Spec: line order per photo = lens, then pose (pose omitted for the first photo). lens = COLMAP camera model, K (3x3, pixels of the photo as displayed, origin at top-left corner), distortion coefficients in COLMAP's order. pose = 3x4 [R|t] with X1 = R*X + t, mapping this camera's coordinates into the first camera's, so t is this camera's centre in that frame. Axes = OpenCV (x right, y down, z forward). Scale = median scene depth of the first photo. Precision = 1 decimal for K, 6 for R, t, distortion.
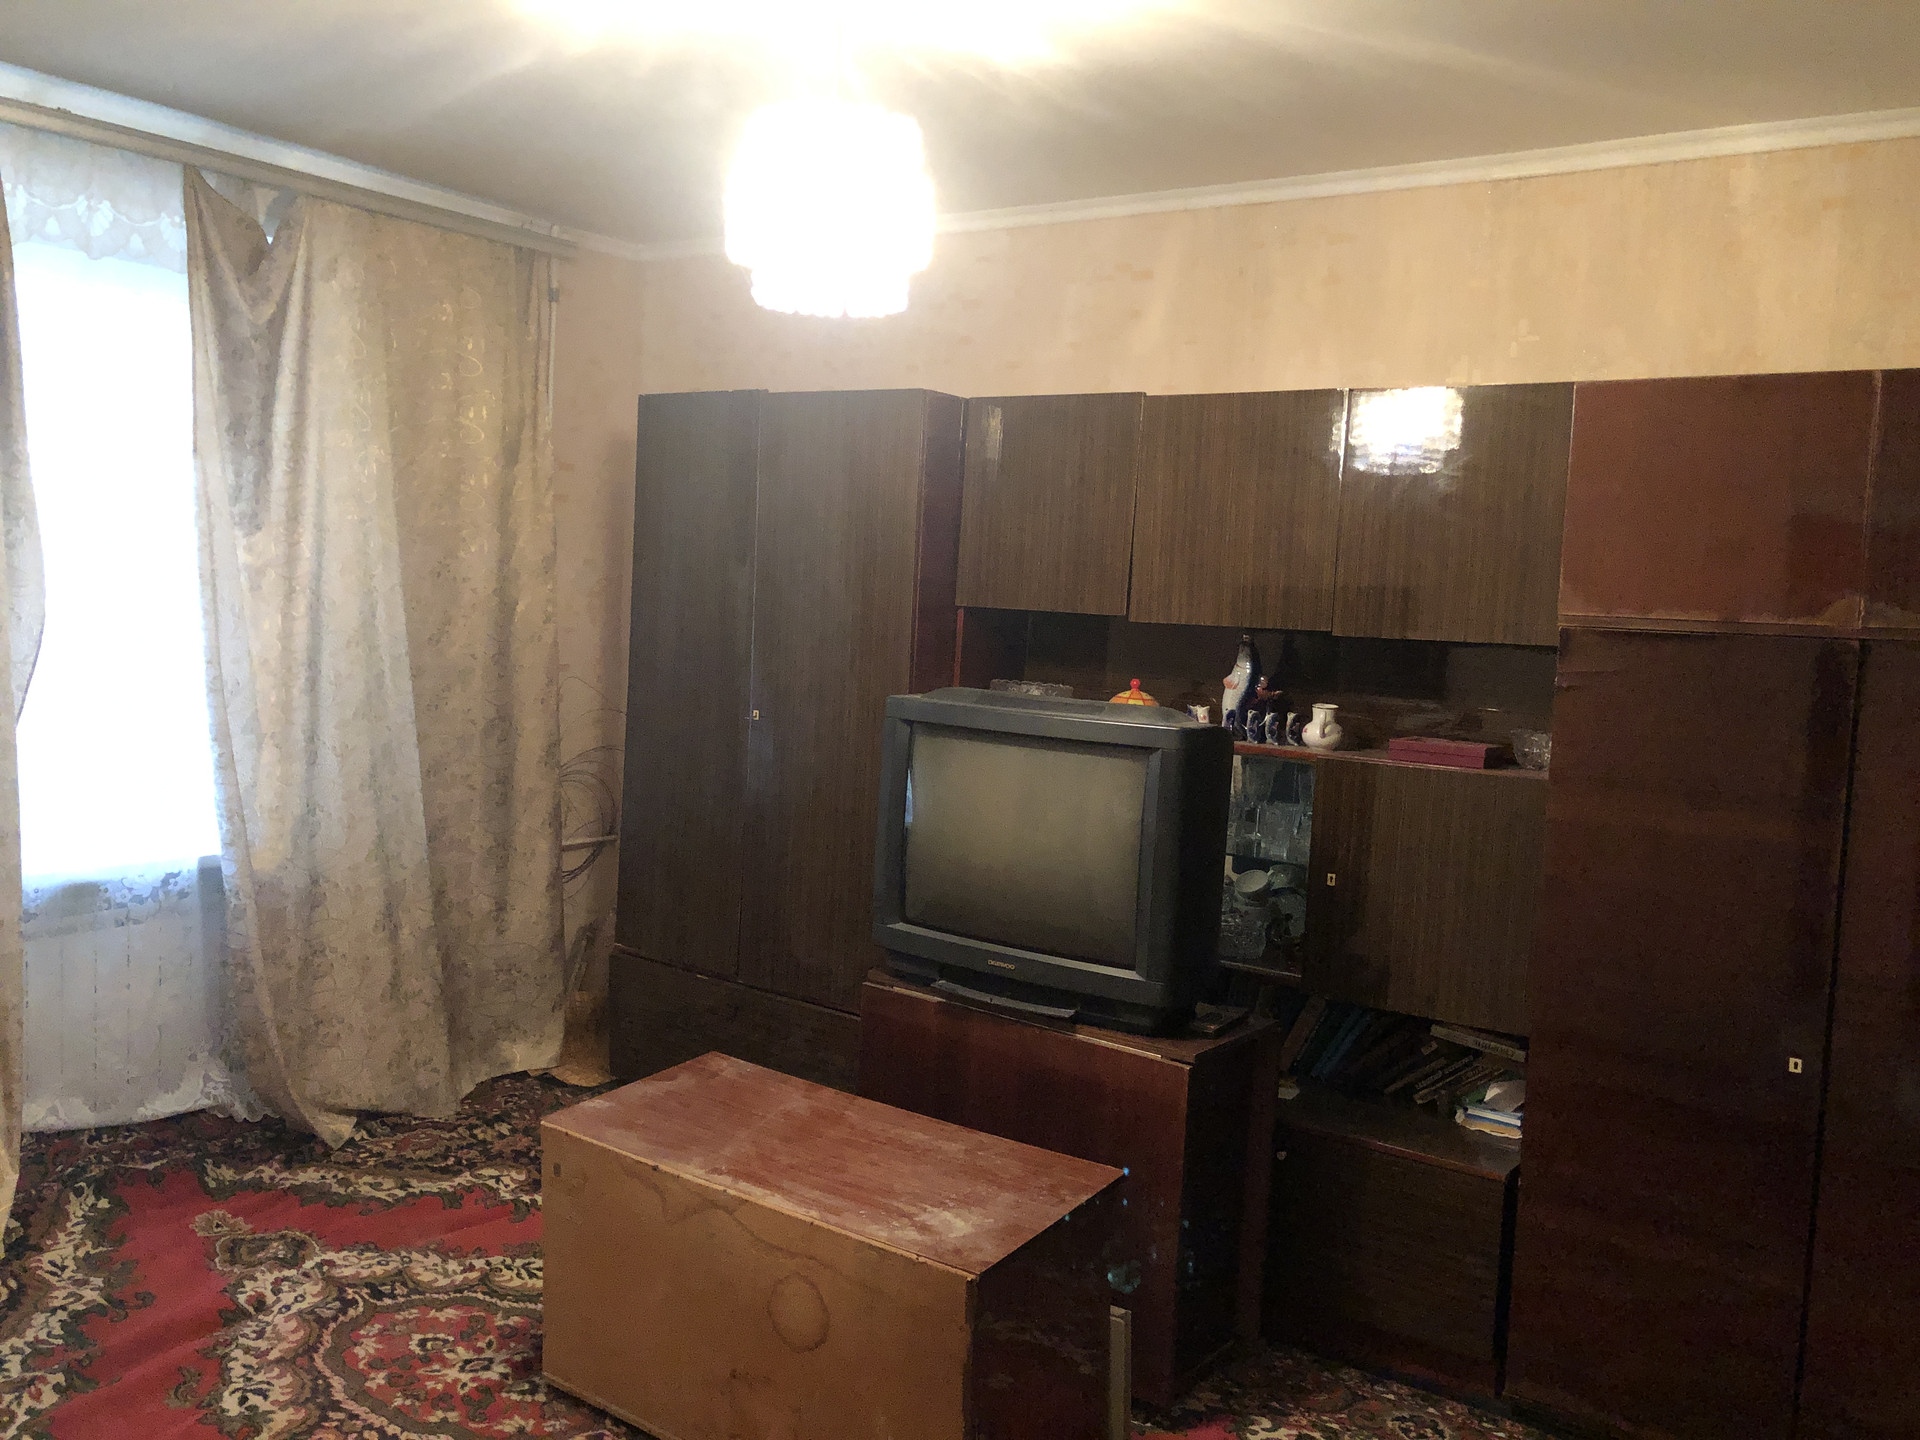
lens RADIAL K [[1601.1, 0, 1012.6], [0, 1601.1, 720.5], [0, 0, 1]] dist [0.047891, -0.005222]
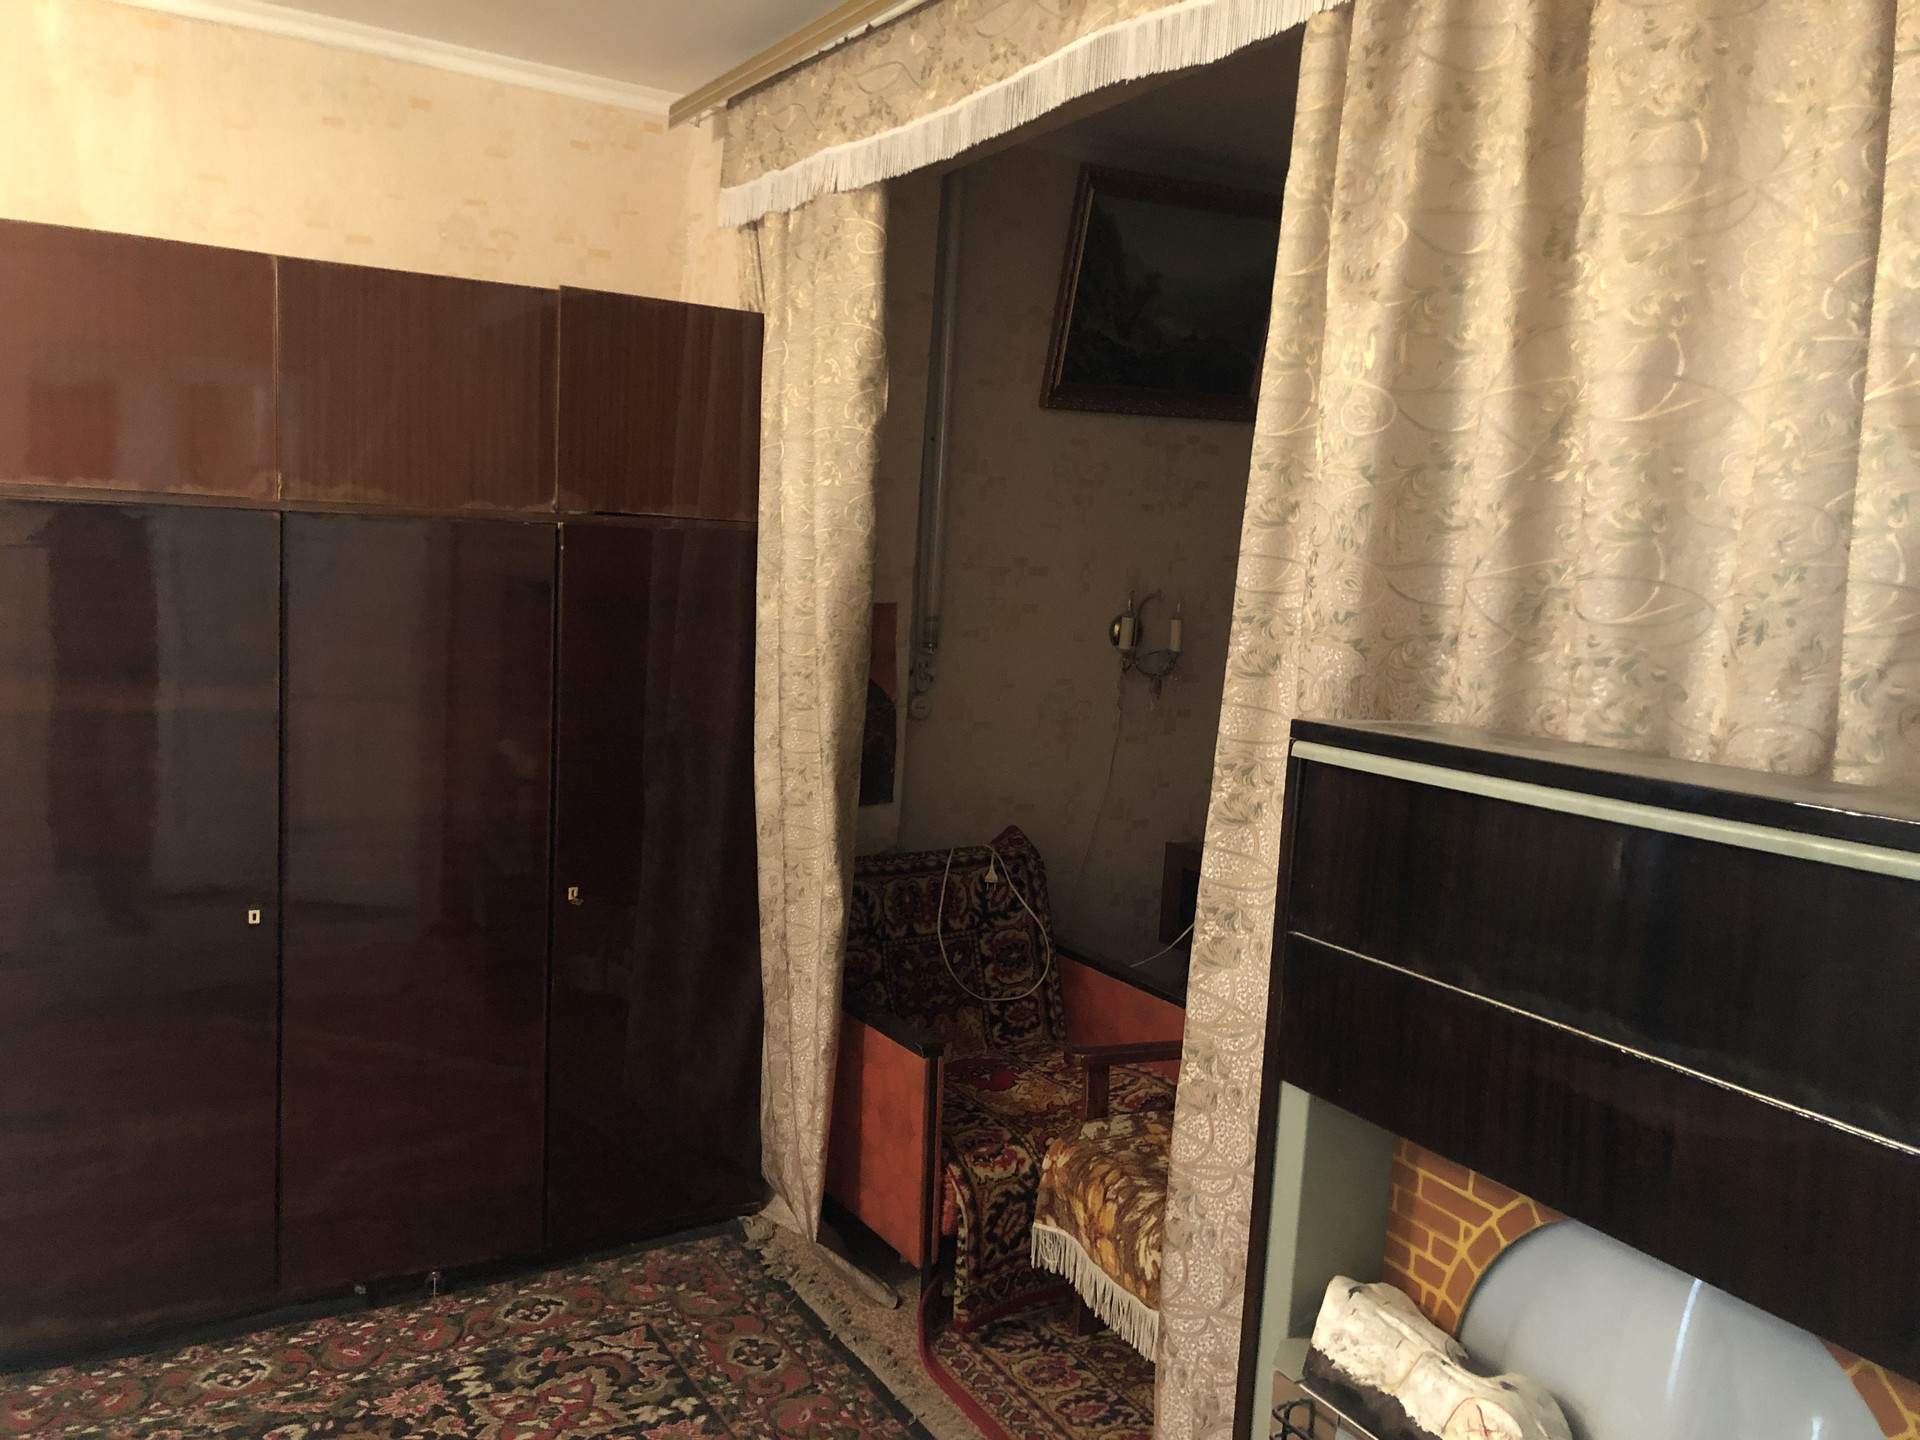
lens RADIAL K [[1568.8, 0, 927.5], [0, 1568.8, 693.0], [0, 0, 1]] dist [0.007319, 0.002776]
pose [[0.416197, -0.110998, 0.902474, -0.243746], [0.036785, 0.993764, 0.105262, -0.023977], [-0.908530, -0.010612, 0.417685, 0.176869]]
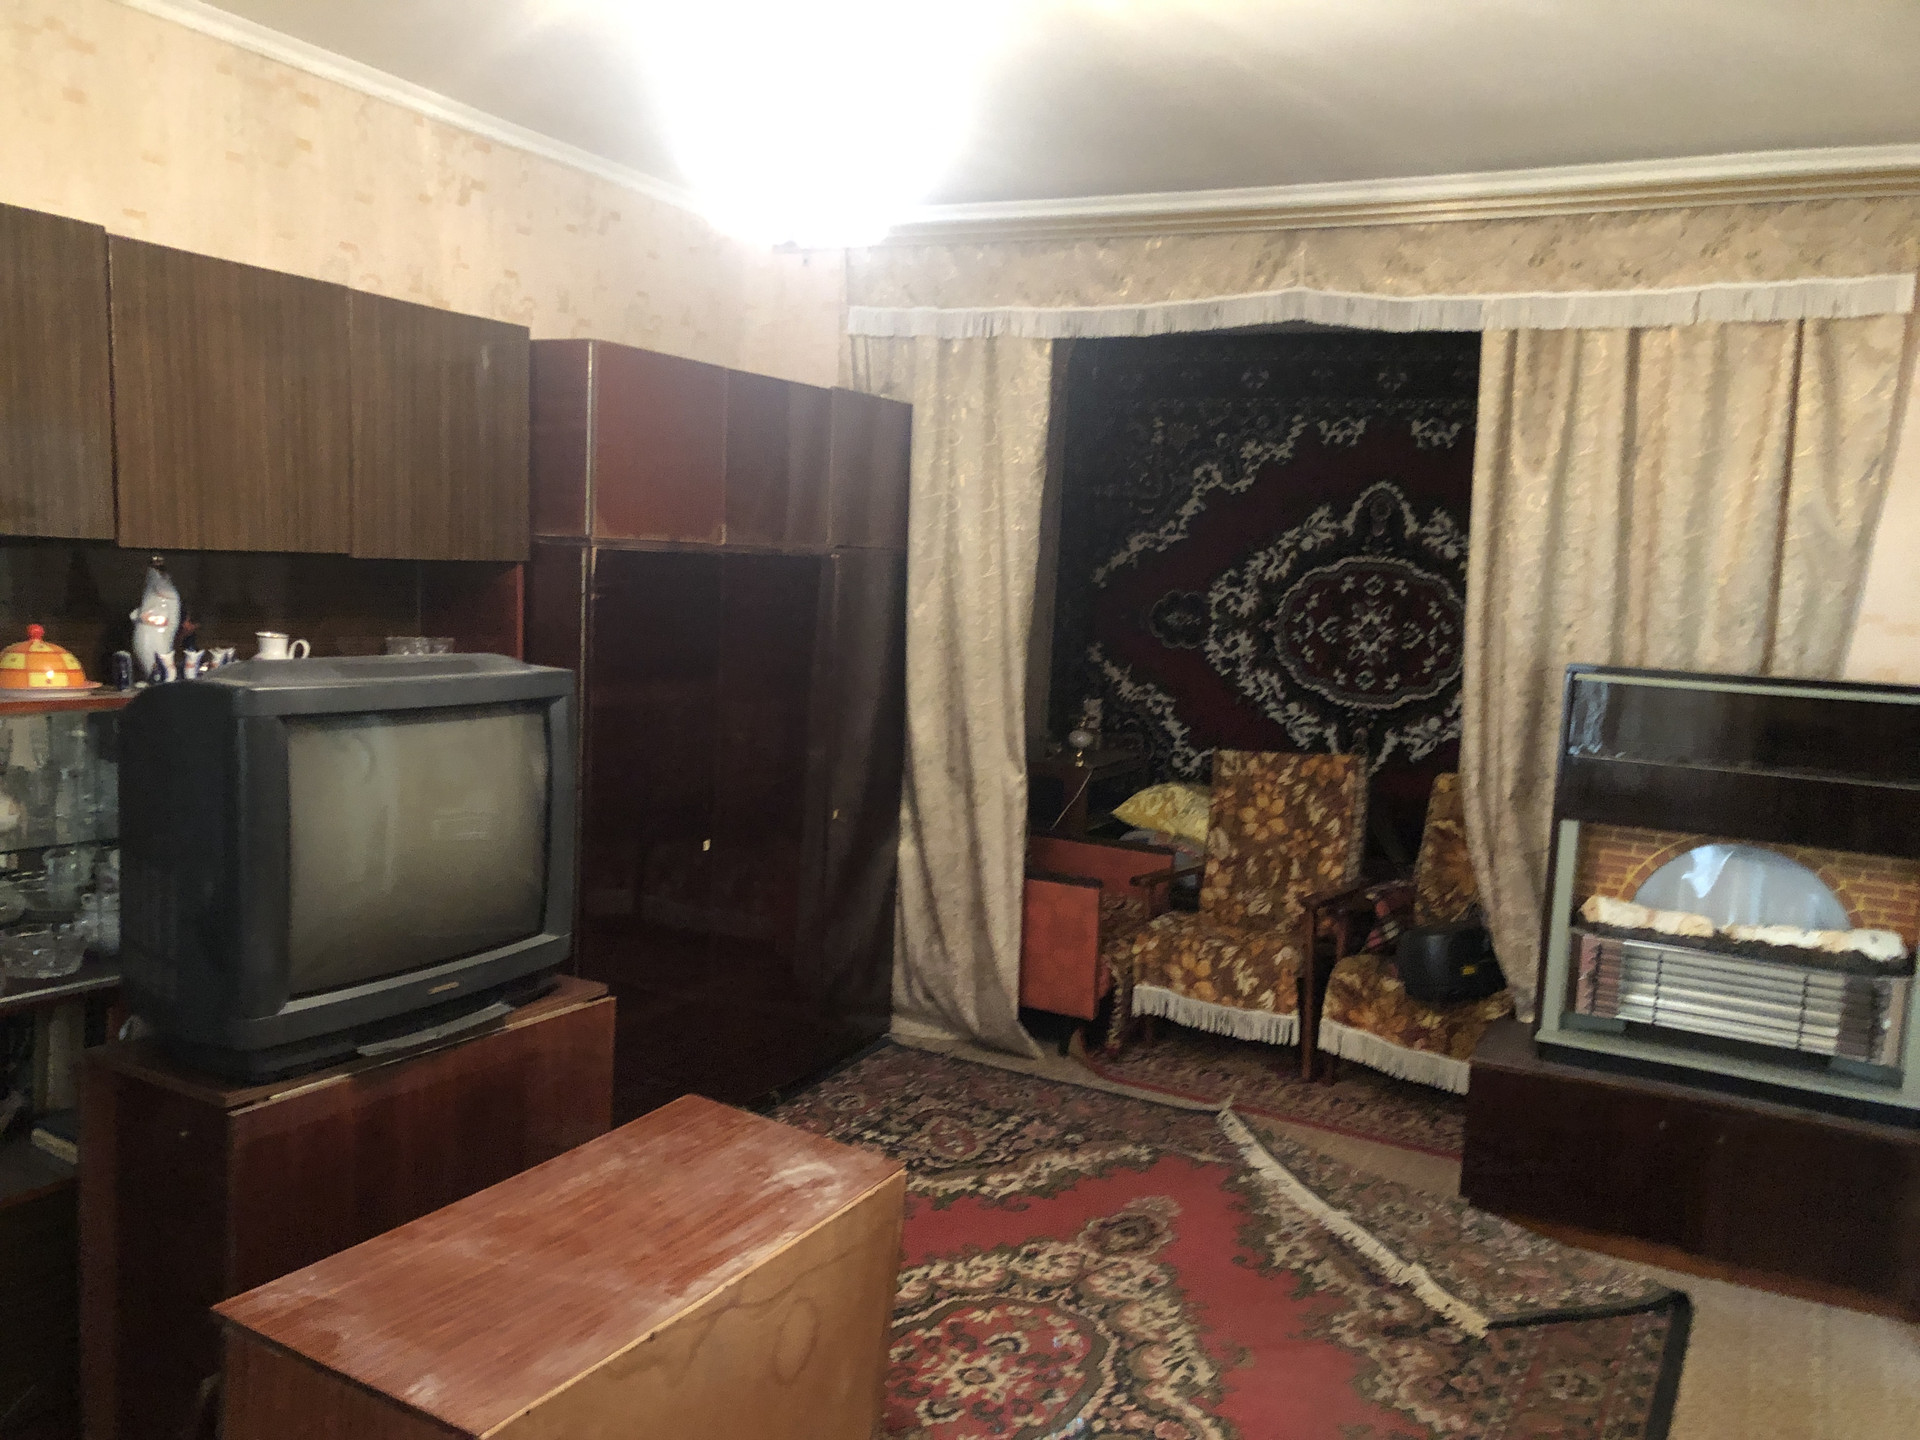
lens RADIAL K [[1542.1, 0, 960.0], [0, 1542.1, 720.0], [0, 0, 1]] dist [0.054039, -0.001420]
pose [[-0.103362, -0.161913, 0.981377, -0.875116], [0.018450, 0.986180, 0.164649, -0.121618], [-0.994473, 0.035125, -0.098946, 0.883804]]
